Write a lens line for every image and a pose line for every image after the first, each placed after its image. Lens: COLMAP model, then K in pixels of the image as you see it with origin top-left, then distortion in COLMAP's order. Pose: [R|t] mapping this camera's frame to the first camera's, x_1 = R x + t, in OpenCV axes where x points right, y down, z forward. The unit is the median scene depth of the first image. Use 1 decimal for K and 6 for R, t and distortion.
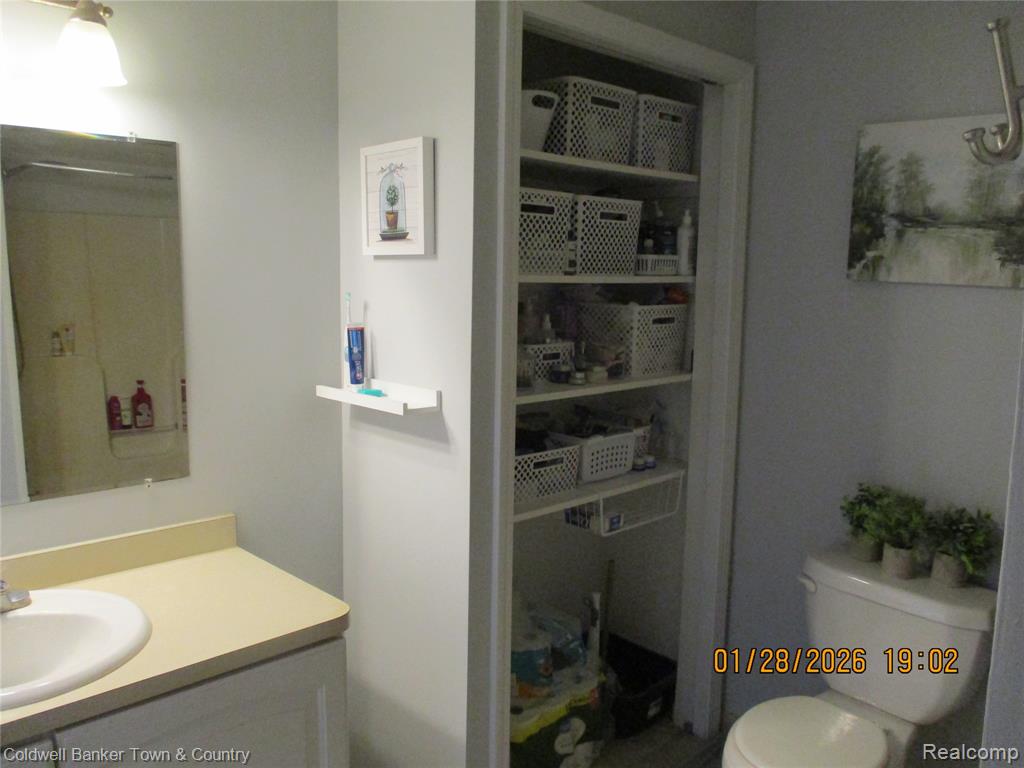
lens RADIAL K [[856.4, 0, 512.0], [0, 856.4, 384.0], [0, 0, 1]] dist [-0.028389, 0.009164]
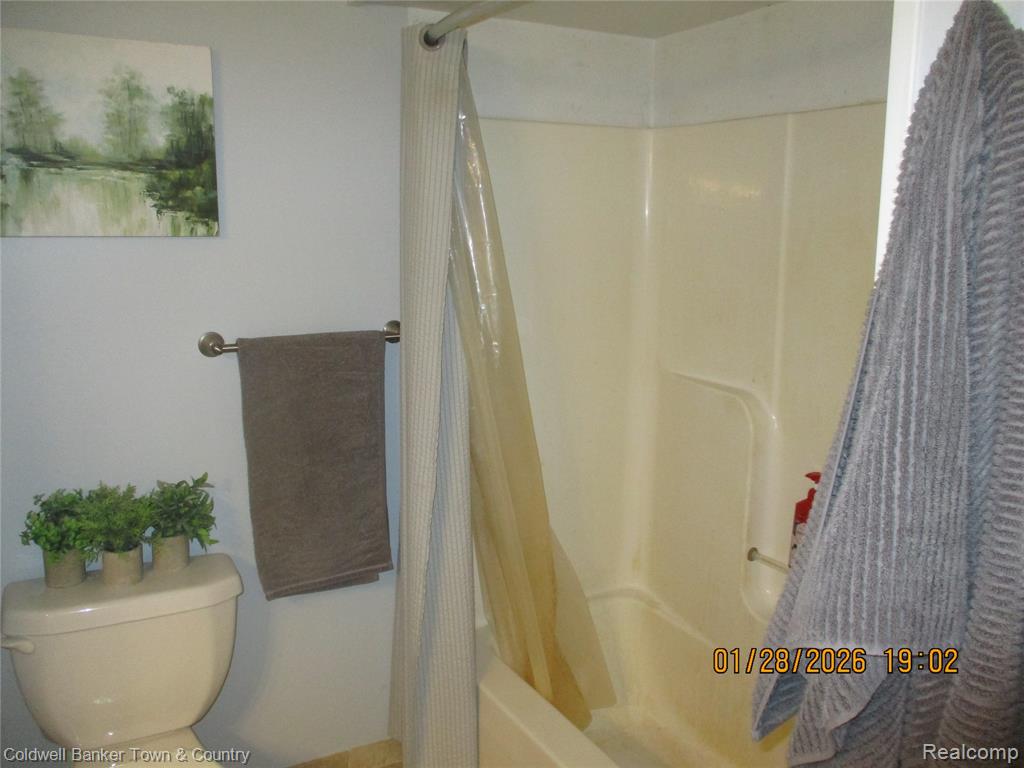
lens RADIAL K [[856.4, 0, 512.0], [0, 856.4, 384.0], [0, 0, 1]] dist [-0.028389, 0.009164]
pose [[0.253169, -0.200107, 0.946500, -0.221924], [0.140835, 0.975574, 0.168583, -0.059672], [-0.957116, 0.090621, 0.275167, 0.392180]]
